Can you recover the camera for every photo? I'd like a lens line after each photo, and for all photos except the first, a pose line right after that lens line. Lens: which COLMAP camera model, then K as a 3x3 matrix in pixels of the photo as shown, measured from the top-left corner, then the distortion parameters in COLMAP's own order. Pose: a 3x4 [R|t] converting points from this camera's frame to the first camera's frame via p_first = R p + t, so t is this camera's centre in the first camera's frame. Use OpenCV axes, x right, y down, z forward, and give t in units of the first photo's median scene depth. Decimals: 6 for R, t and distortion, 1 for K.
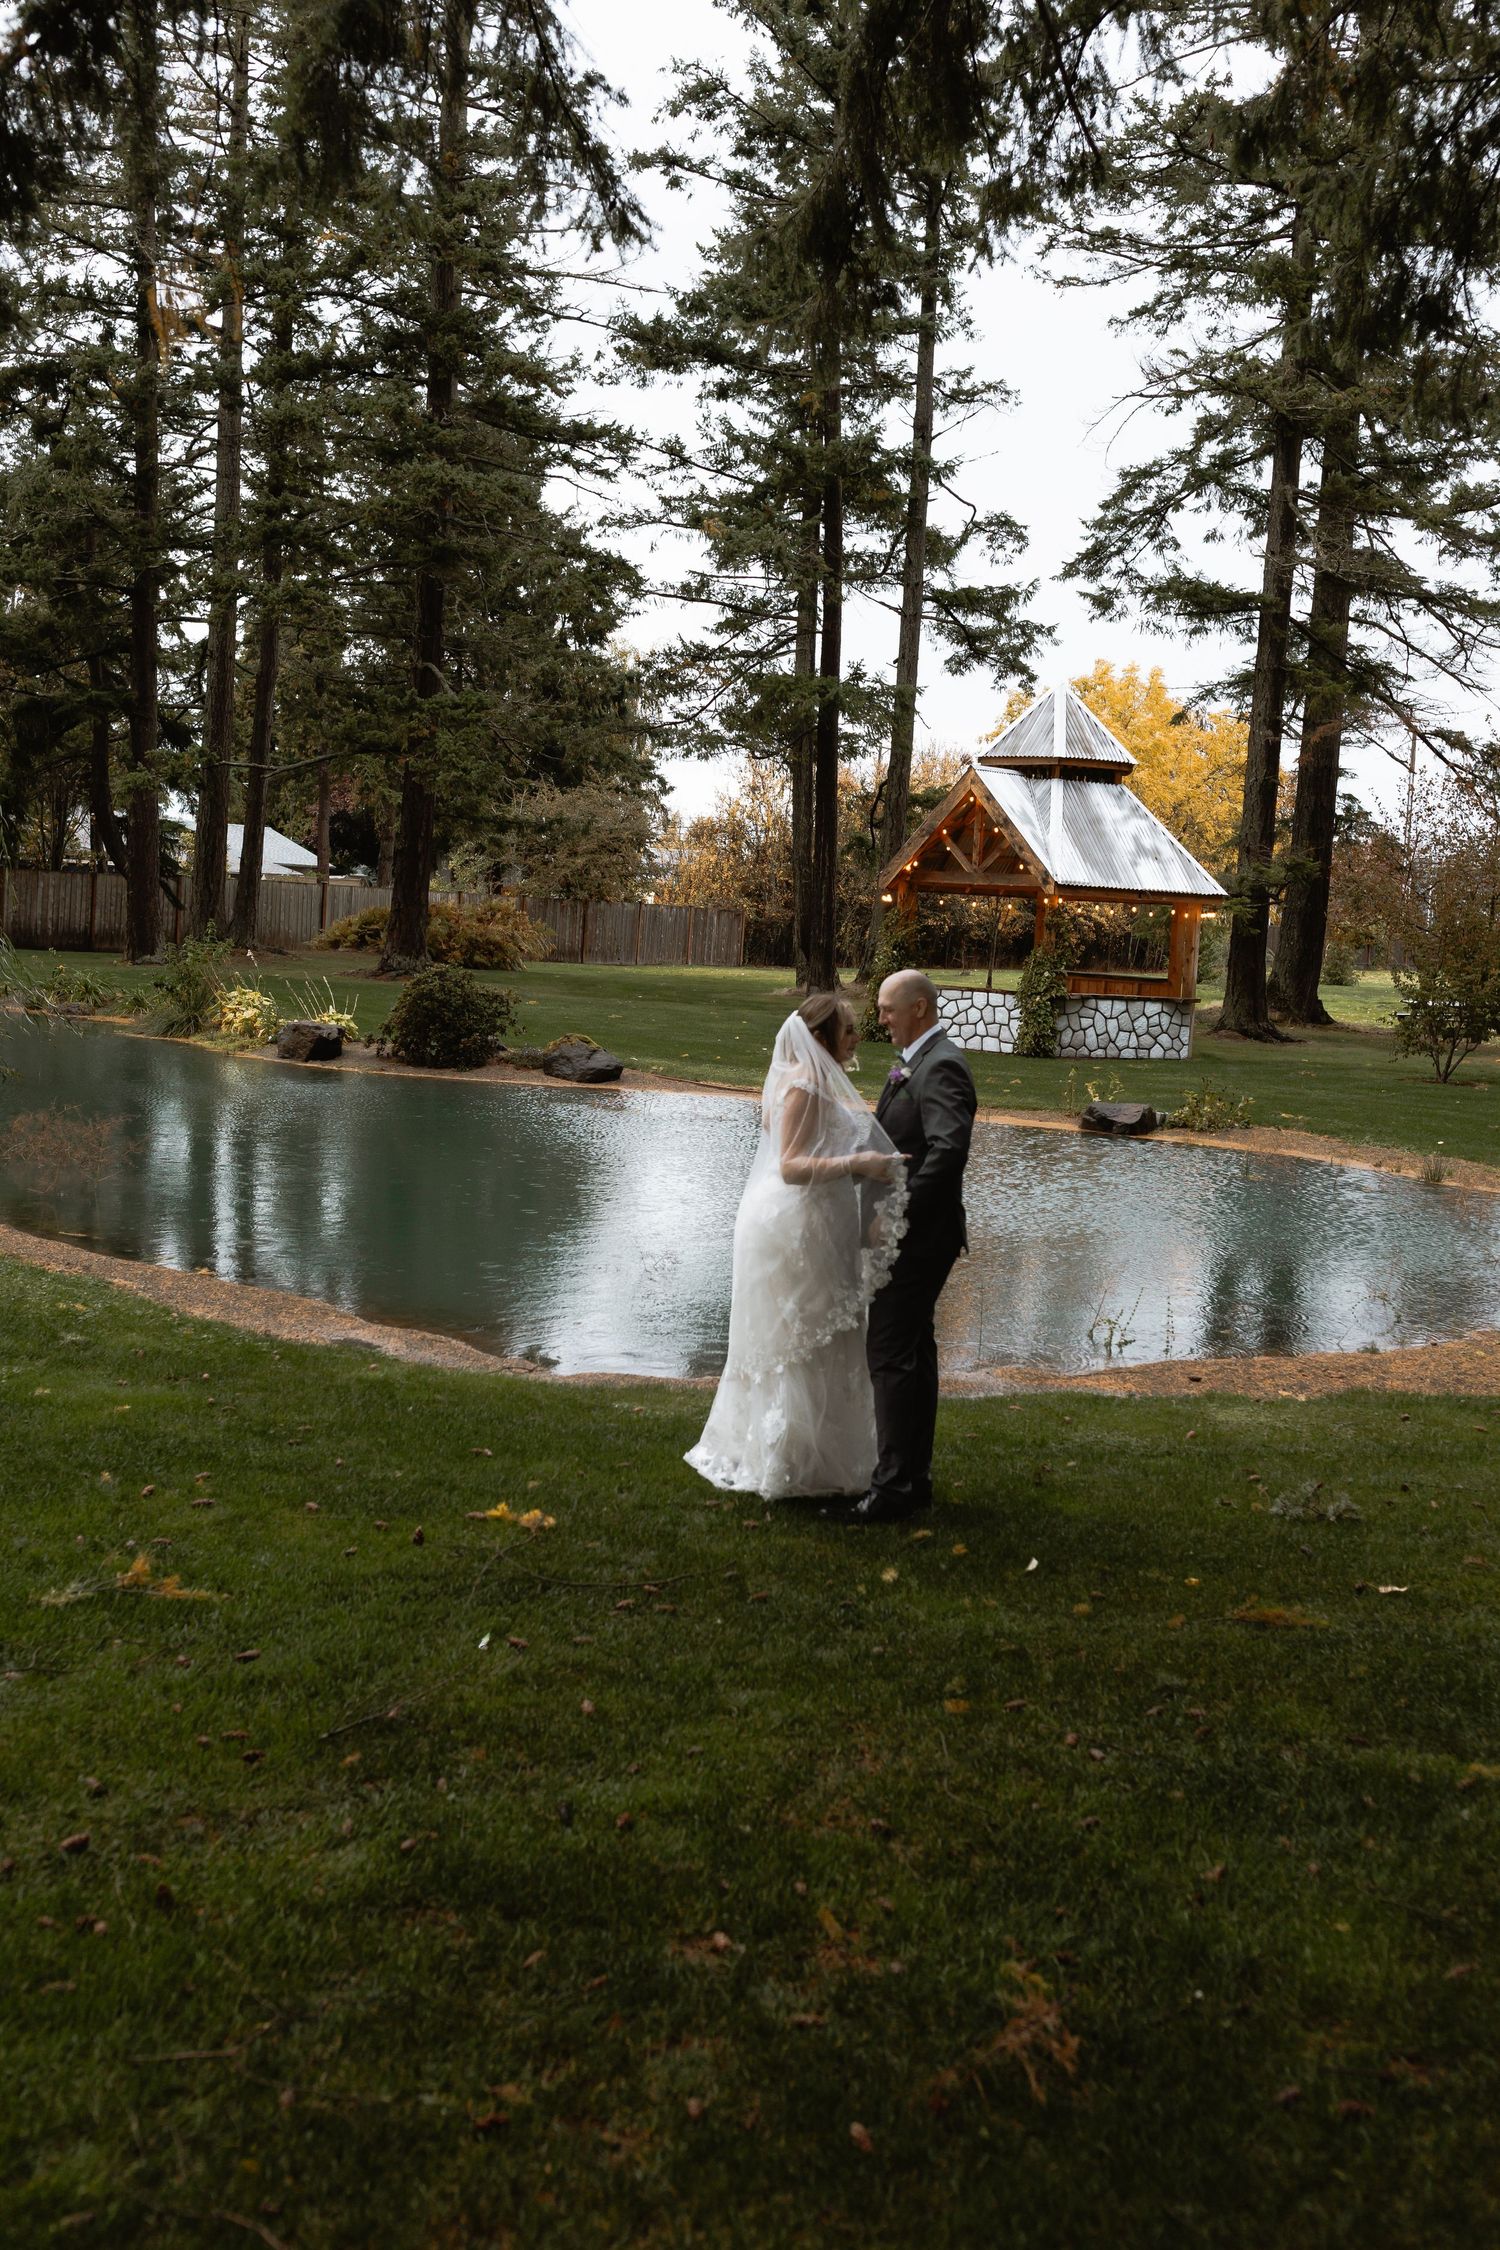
lens RADIAL K [[2180.9, 0, 692.0], [0, 2180.9, 1081.2], [0, 0, 1]] dist [0.001200, 0.000000]
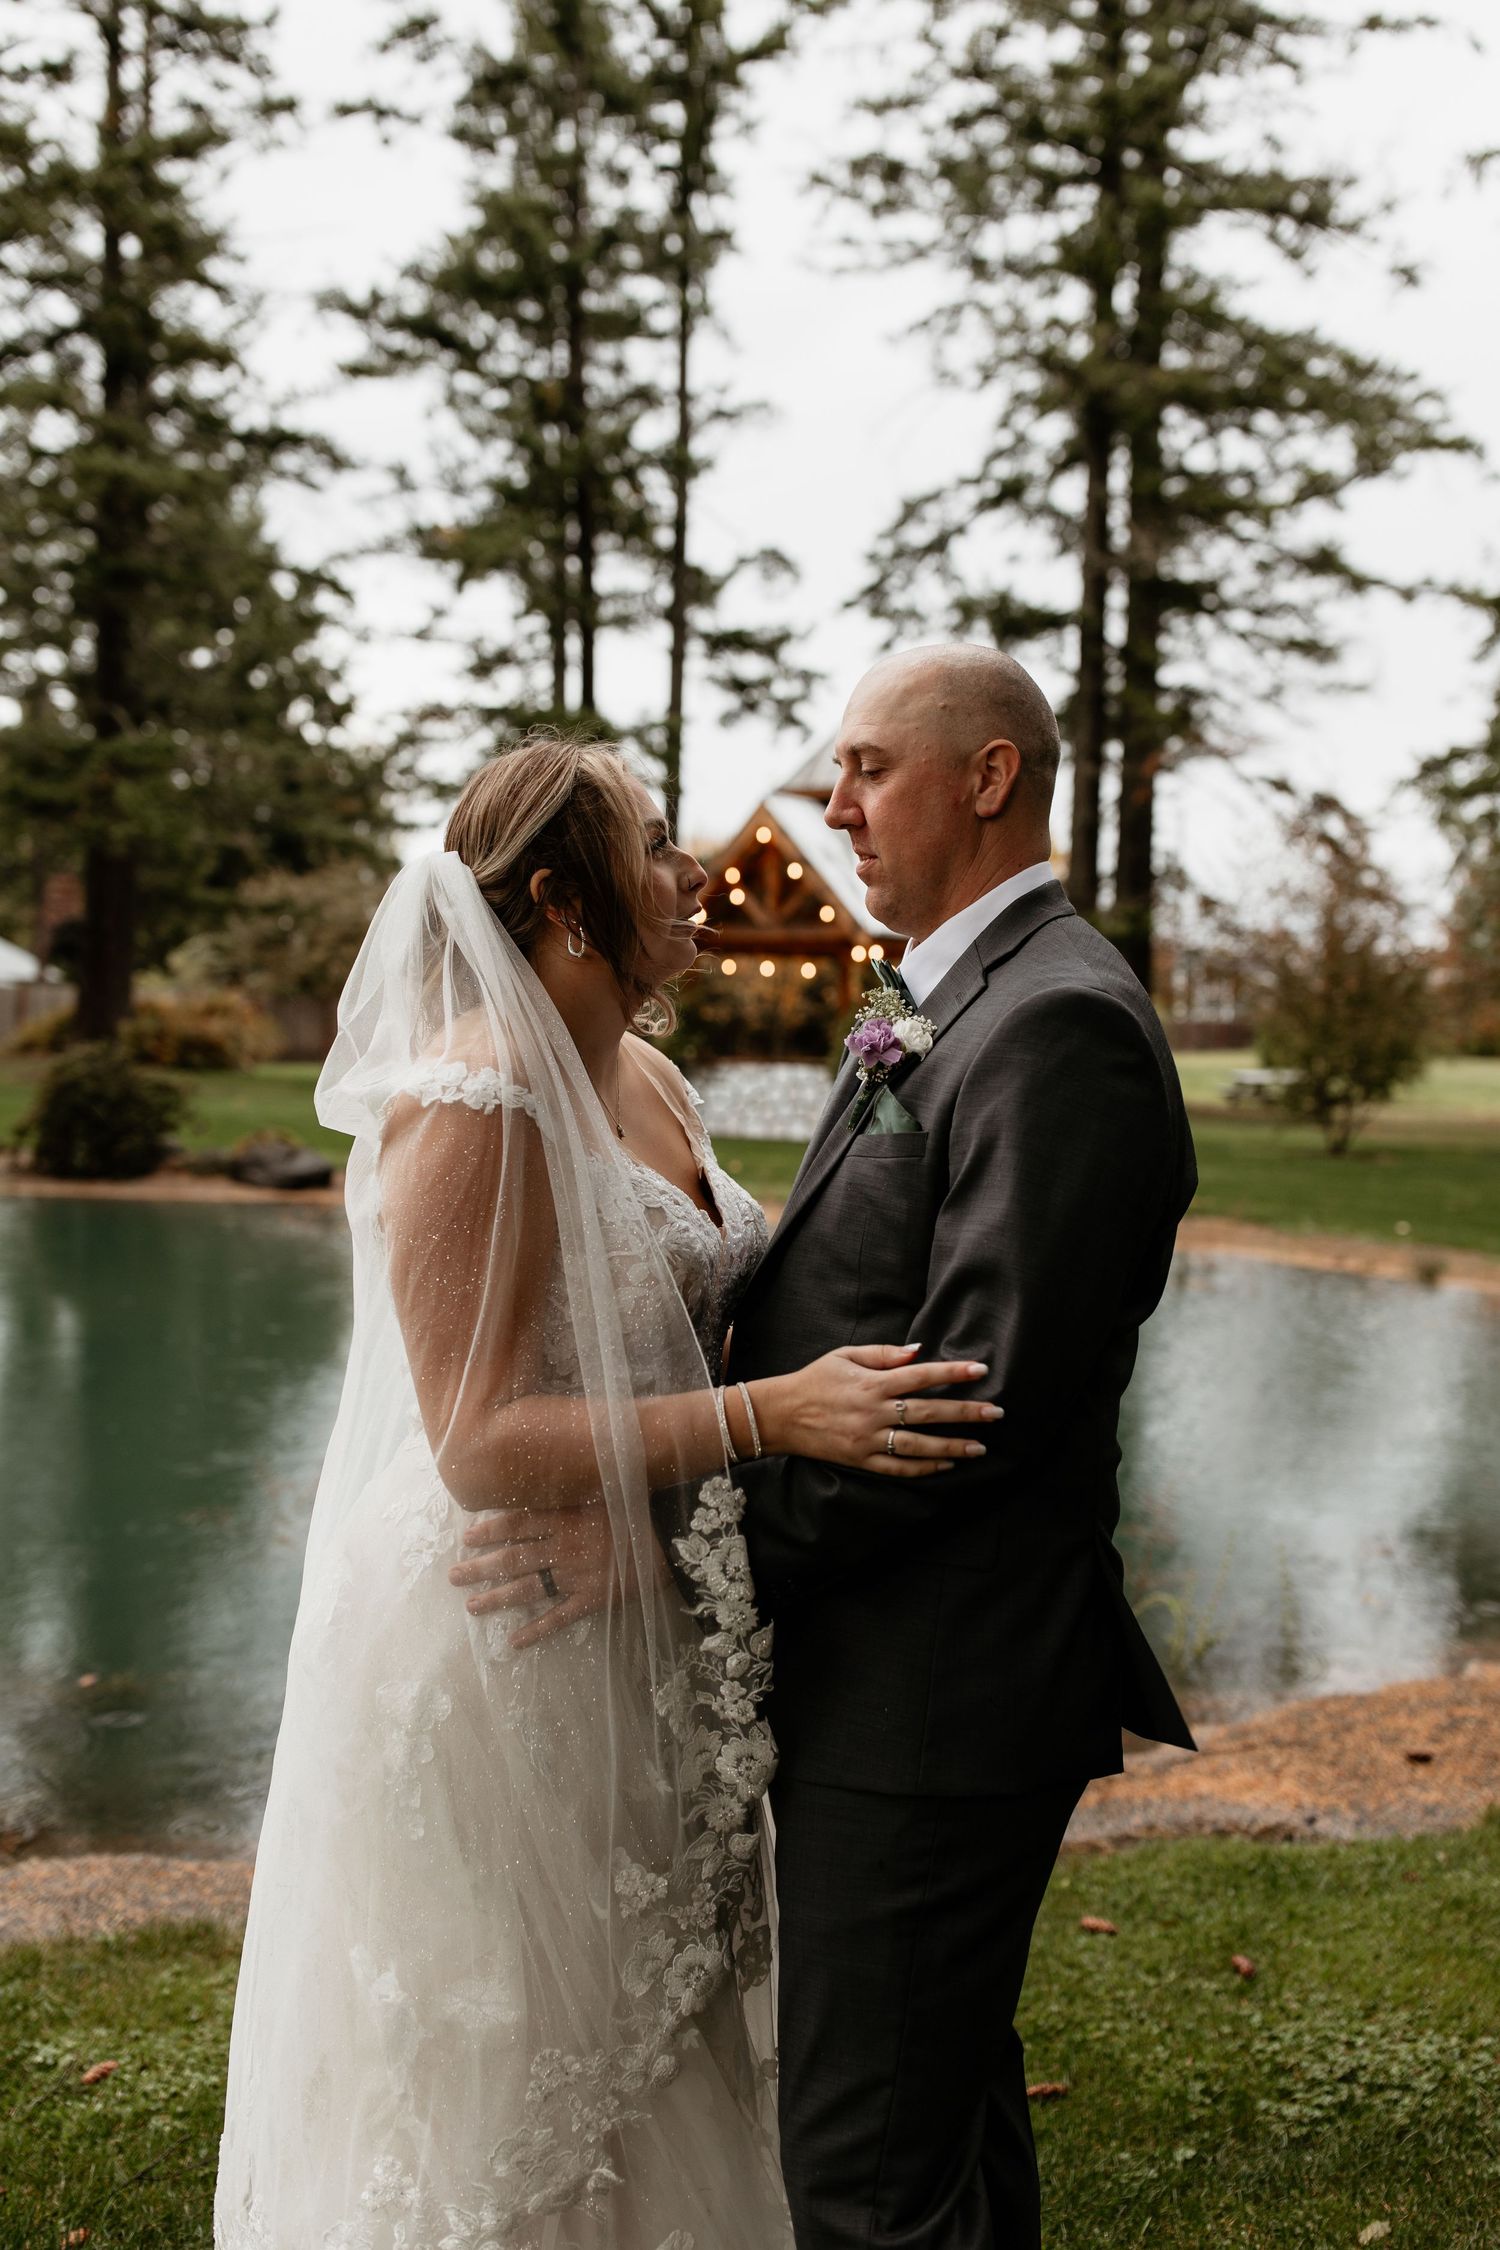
lens RADIAL K [[2180.9, 0, 721.3], [0, 2180.9, 1123.9], [0, 0, 1]] dist [0.001200, 0.000000]
pose [[0.992418, -0.032075, 0.118650, 0.007986], [0.035725, 0.998948, -0.028766, 0.002395], [-0.117602, 0.032787, 0.992519, 0.136689]]
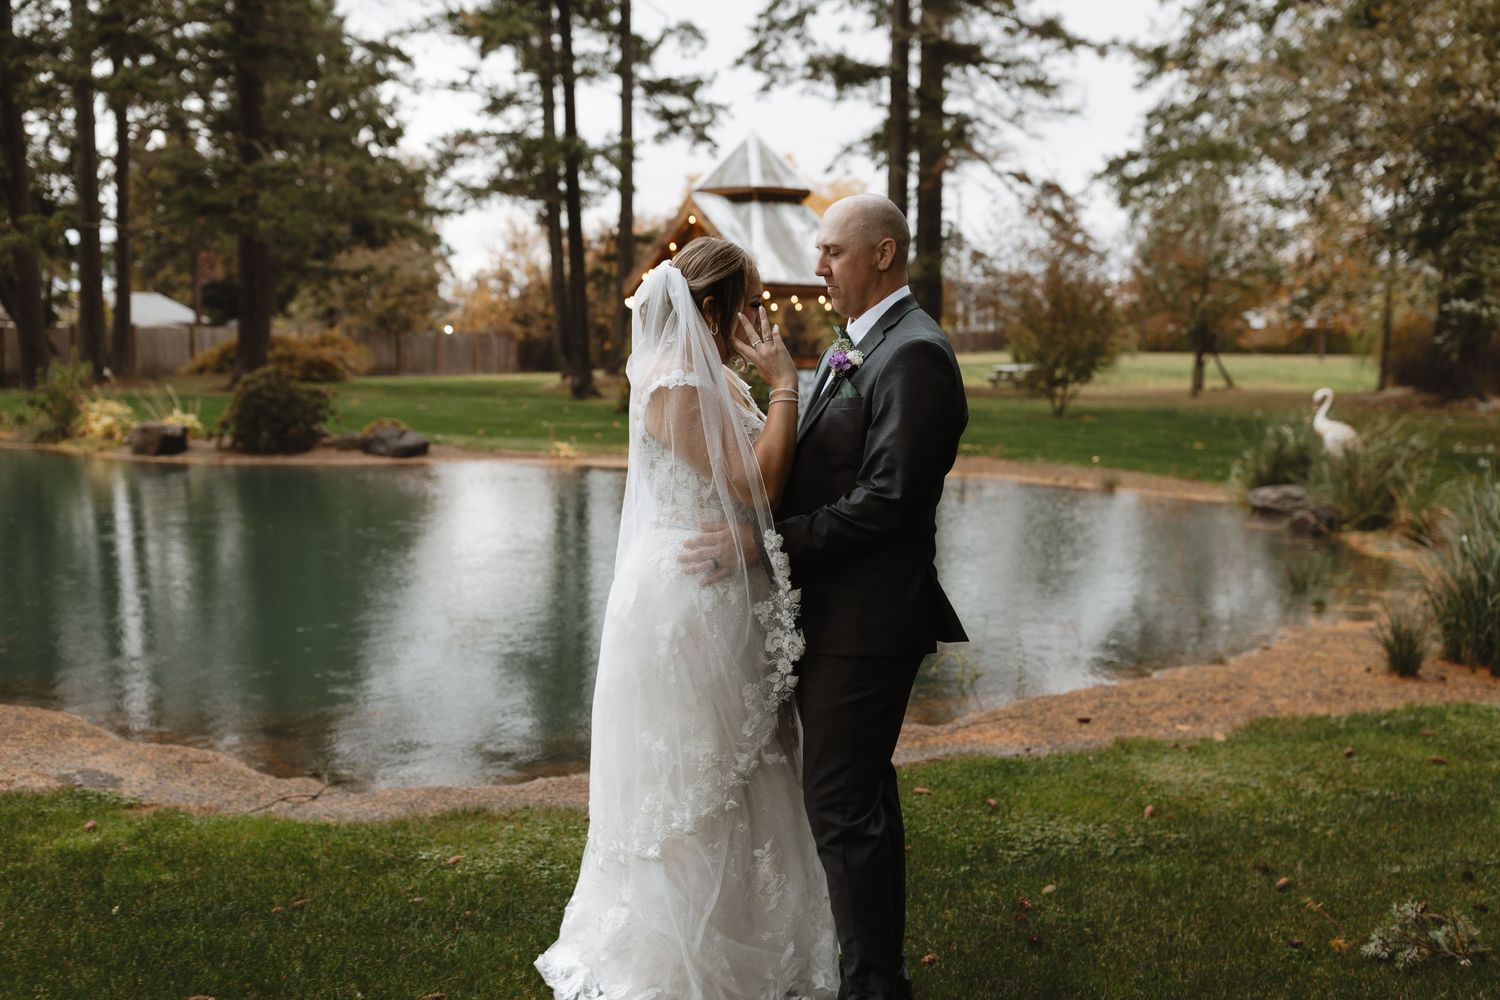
lens RADIAL K [[1453.9, 0, 744.8], [0, 1453.9, 527.6], [0, 0, 1]] dist [0.001200, 0.000000]
pose [[0.982321, -0.073834, 0.172028, -0.001166], [0.064983, 0.996284, 0.056530, 0.003467], [-0.175563, -0.044352, 0.983469, 0.108241]]
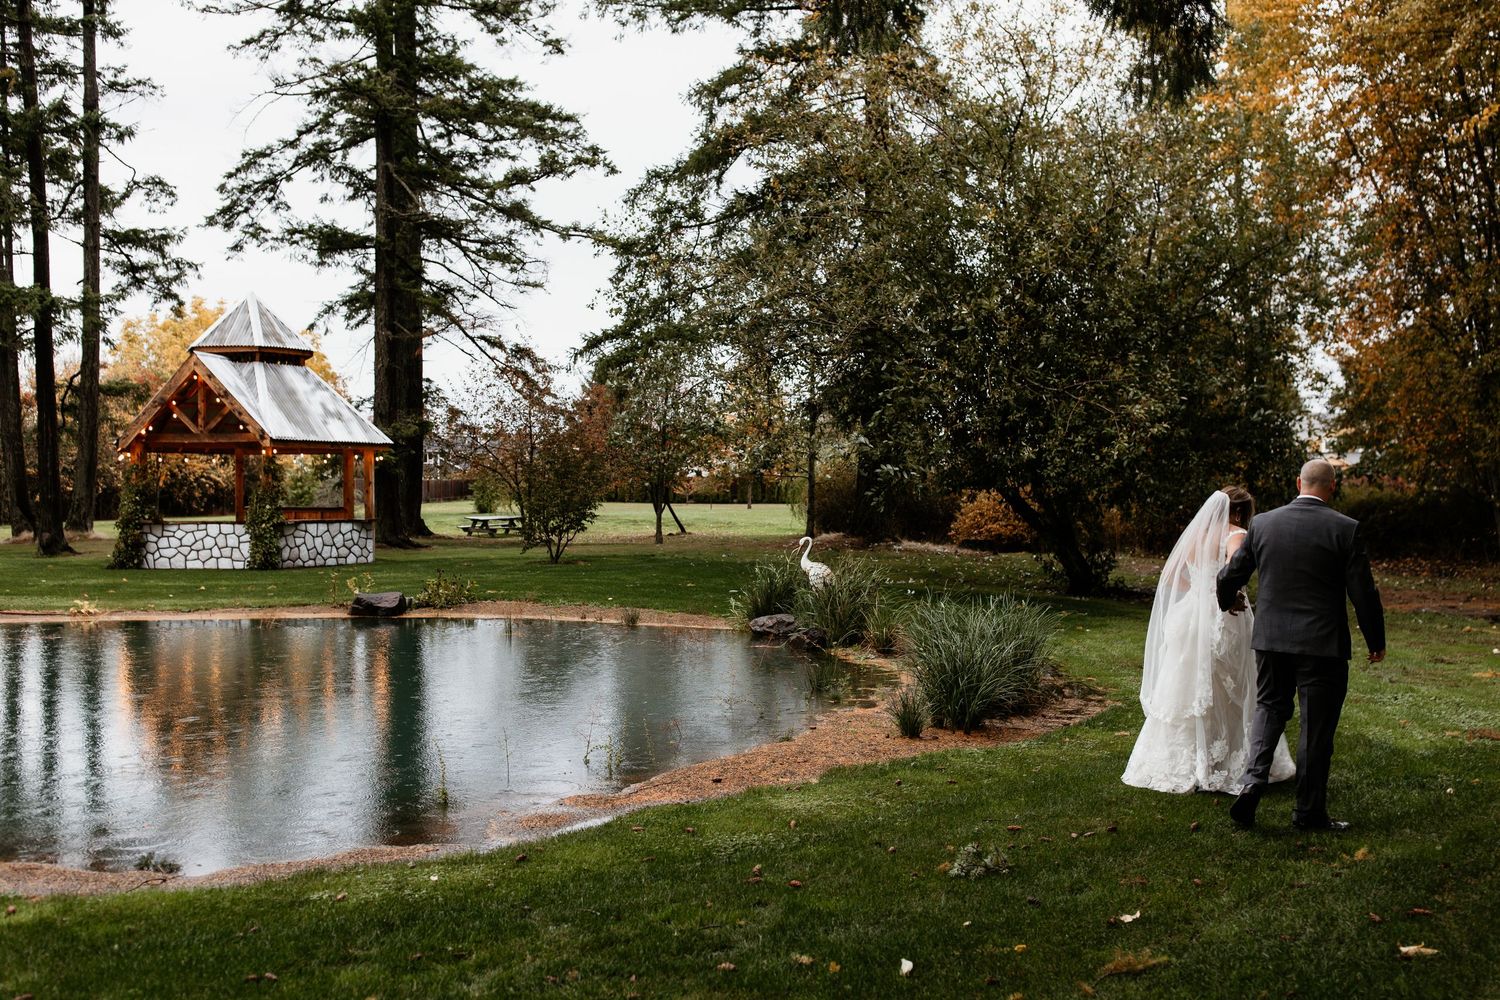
lens RADIAL K [[1453.9, 0, 756.5], [0, 1453.9, 491.0], [0, 0, 1]] dist [0.001200, 0.000000]
pose [[0.839982, -0.053383, 0.539982, -0.046751], [0.088365, 0.995322, -0.039061, 0.001635], [-0.535371, 0.080526, 0.840770, 0.069036]]
